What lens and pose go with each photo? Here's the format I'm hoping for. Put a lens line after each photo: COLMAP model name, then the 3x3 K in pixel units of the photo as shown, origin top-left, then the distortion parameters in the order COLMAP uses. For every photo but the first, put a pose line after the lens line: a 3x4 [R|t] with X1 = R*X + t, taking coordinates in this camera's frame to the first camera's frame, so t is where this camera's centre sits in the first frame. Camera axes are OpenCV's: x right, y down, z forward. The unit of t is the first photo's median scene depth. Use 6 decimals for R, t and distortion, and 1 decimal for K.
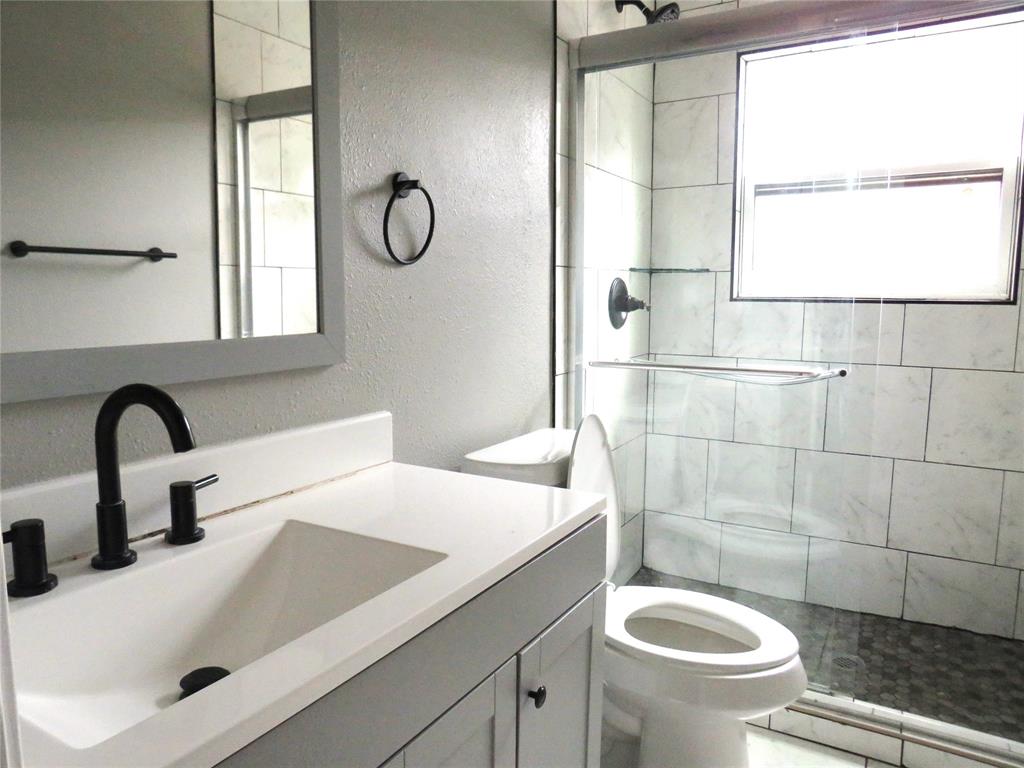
lens RADIAL K [[723.9, 0, 504.2], [0, 723.9, 380.6], [0, 0, 1]] dist [-0.043623, 0.034949]
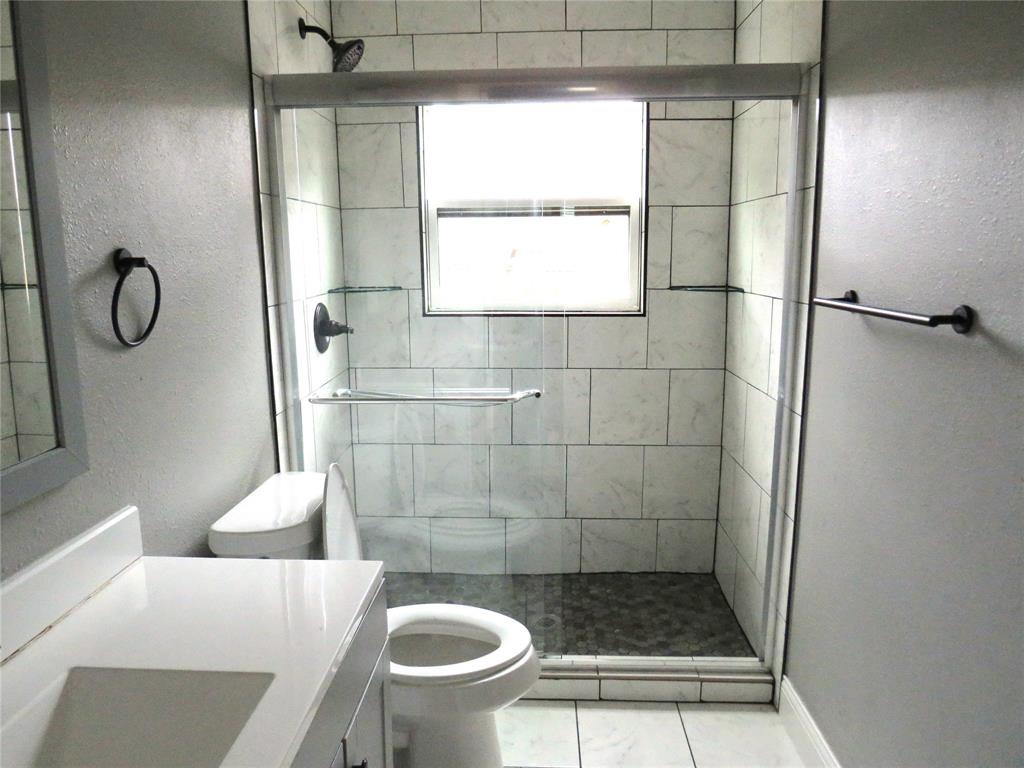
lens RADIAL K [[723.9, 0, 510.0], [0, 723.9, 386.6], [0, 0, 1]] dist [-0.043623, 0.034949]
pose [[0.886456, -0.096525, 0.452636, -0.084152], [0.070609, 0.994766, 0.073851, -0.091356], [-0.457395, -0.033506, 0.888632, -0.029359]]
